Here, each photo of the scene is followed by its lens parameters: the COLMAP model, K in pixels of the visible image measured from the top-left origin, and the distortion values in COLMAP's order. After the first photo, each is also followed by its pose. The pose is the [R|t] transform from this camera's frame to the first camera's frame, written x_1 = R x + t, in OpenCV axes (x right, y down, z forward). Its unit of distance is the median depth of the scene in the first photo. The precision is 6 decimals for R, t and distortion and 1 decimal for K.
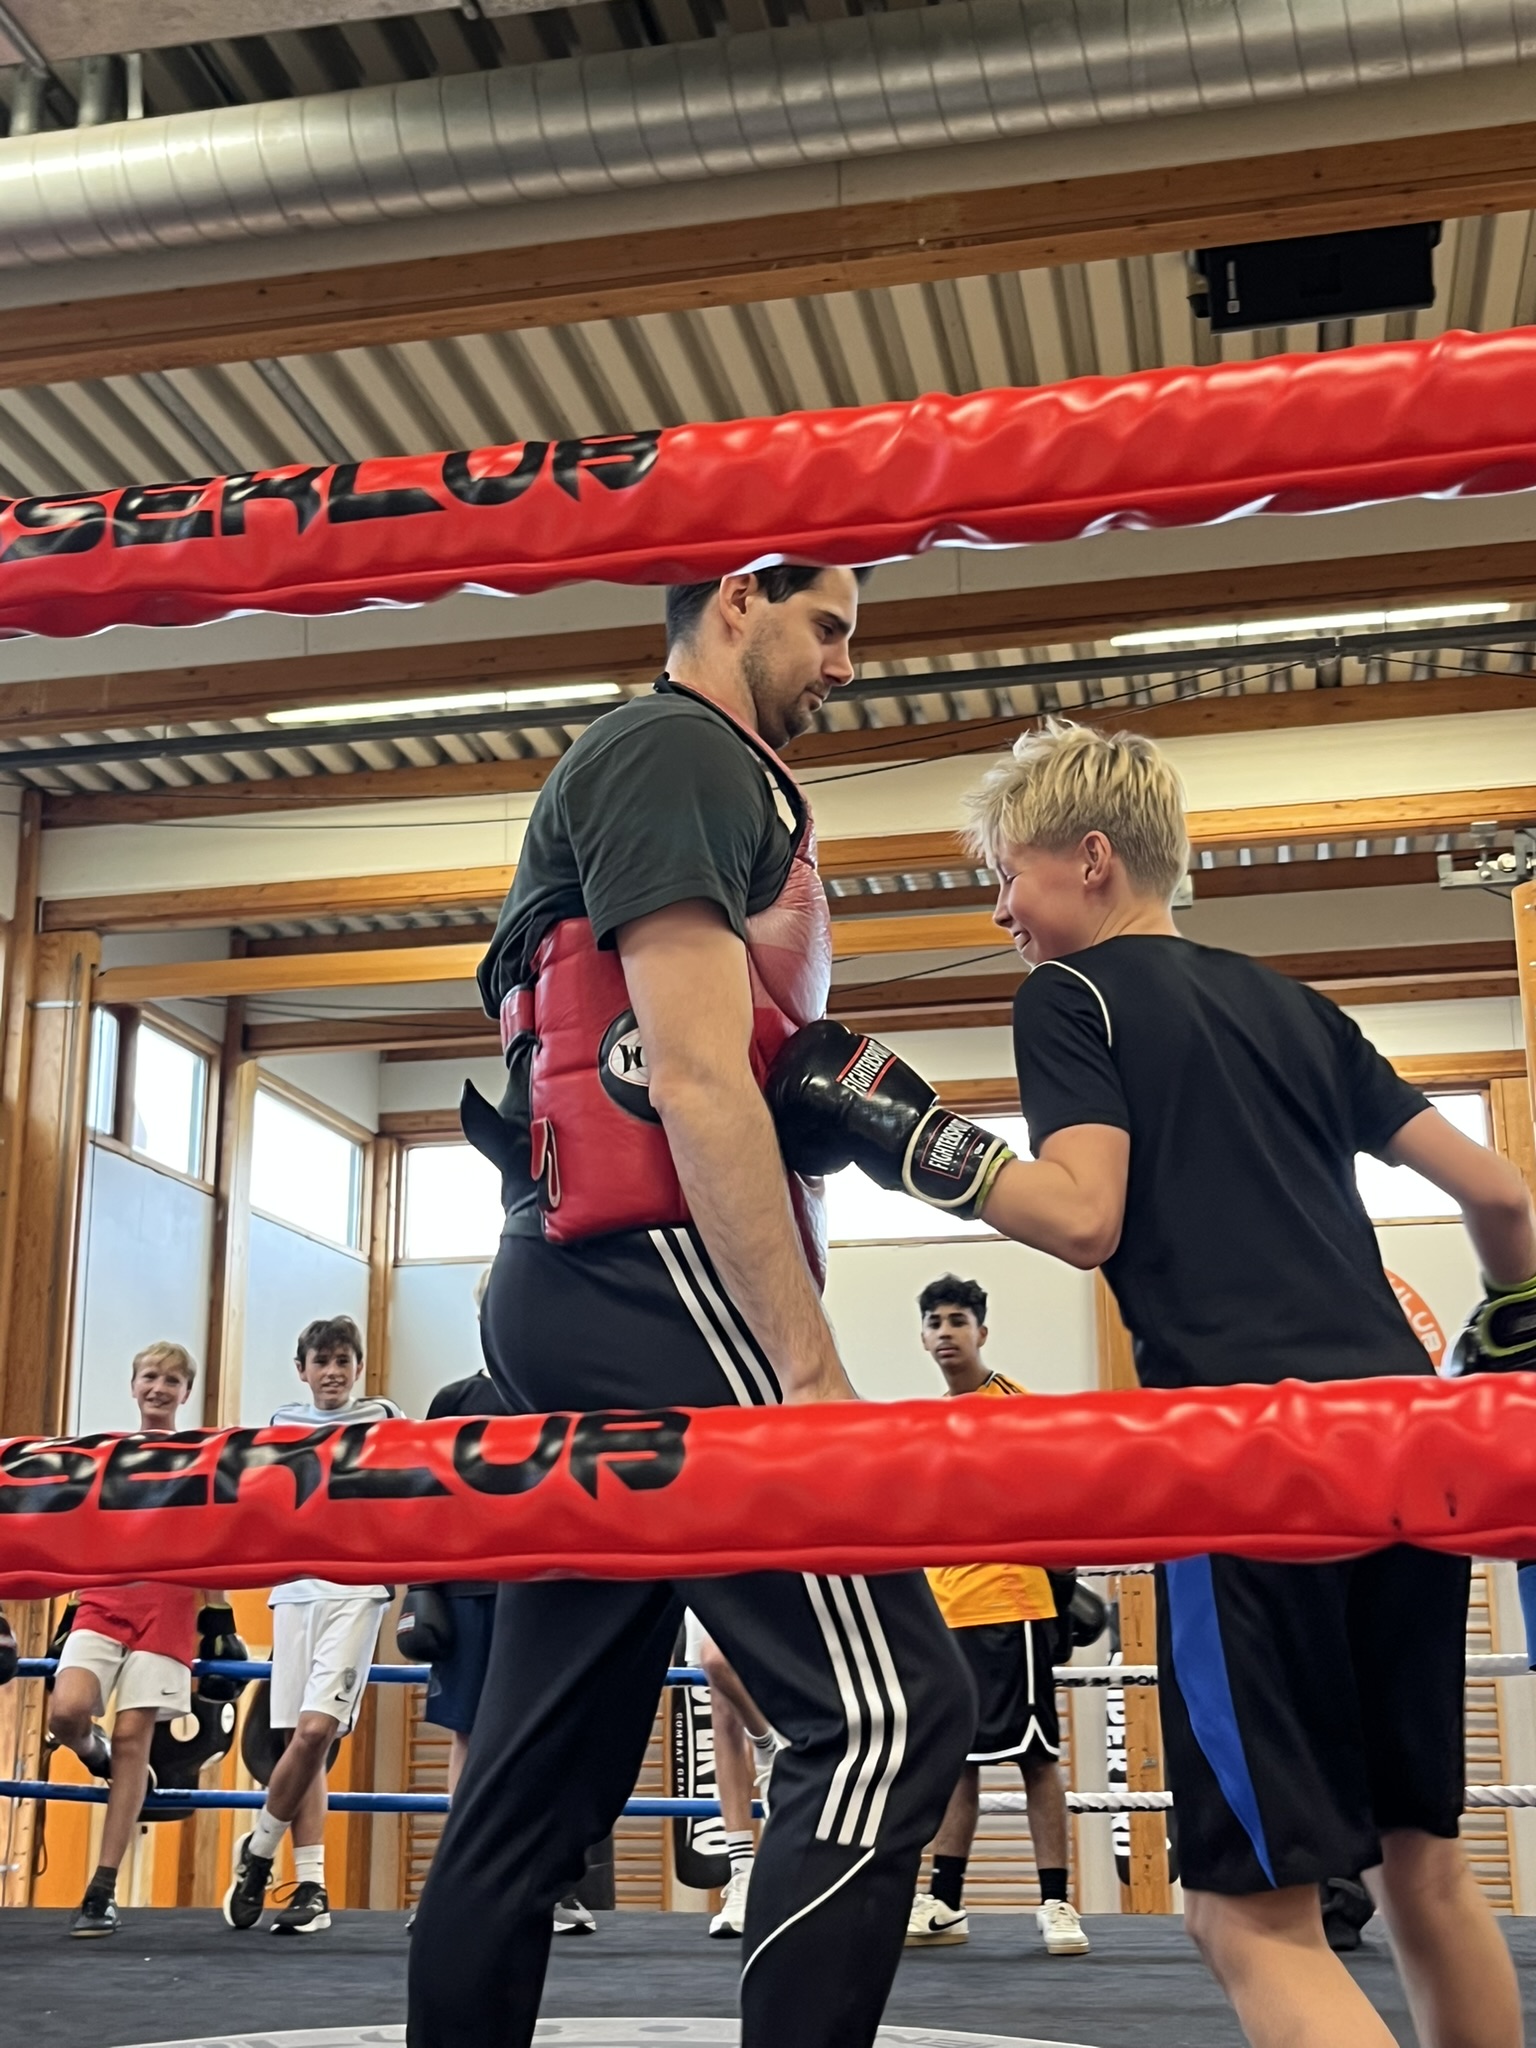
lens RADIAL K [[2492.1, 0, 796.0], [0, 2492.1, 1035.1], [0, 0, 1]] dist [0.132423, -0.469995]
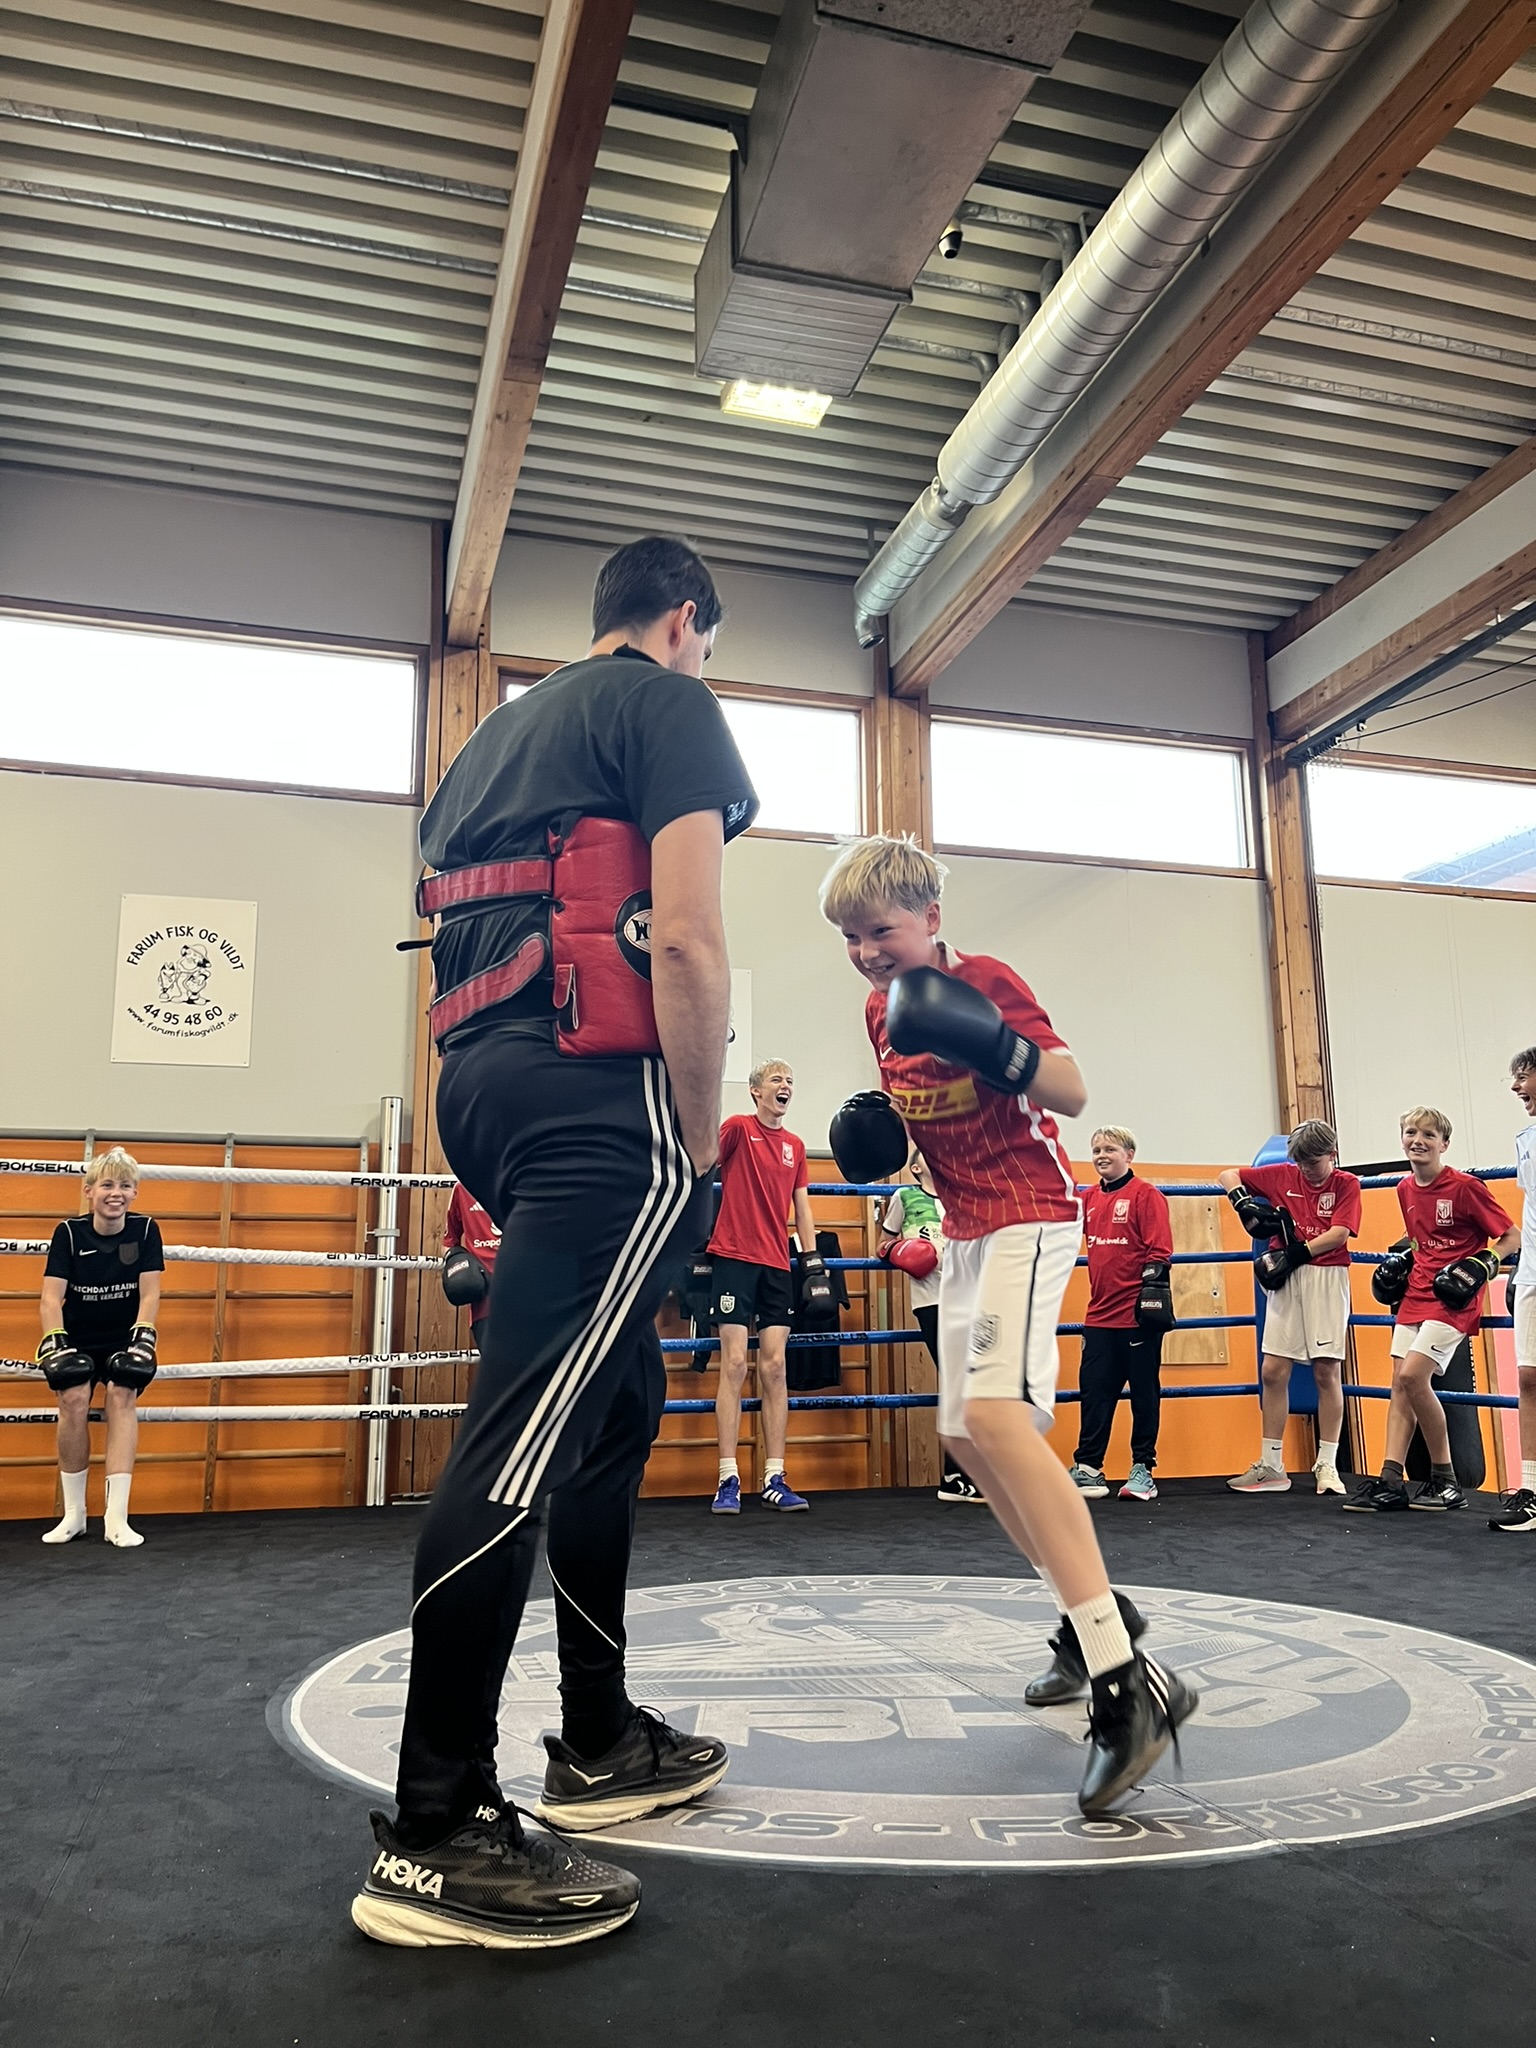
lens RADIAL K [[1568.5, 0, 753.5], [0, 1568.5, 1034.7], [0, 0, 1]] dist [0.043648, -0.057524]
pose [[0.459997, -0.170692, -0.871359, 0.197299], [0.229343, 0.970889, -0.069117, 0.045471], [0.857791, -0.168046, 0.485753, 0.173575]]
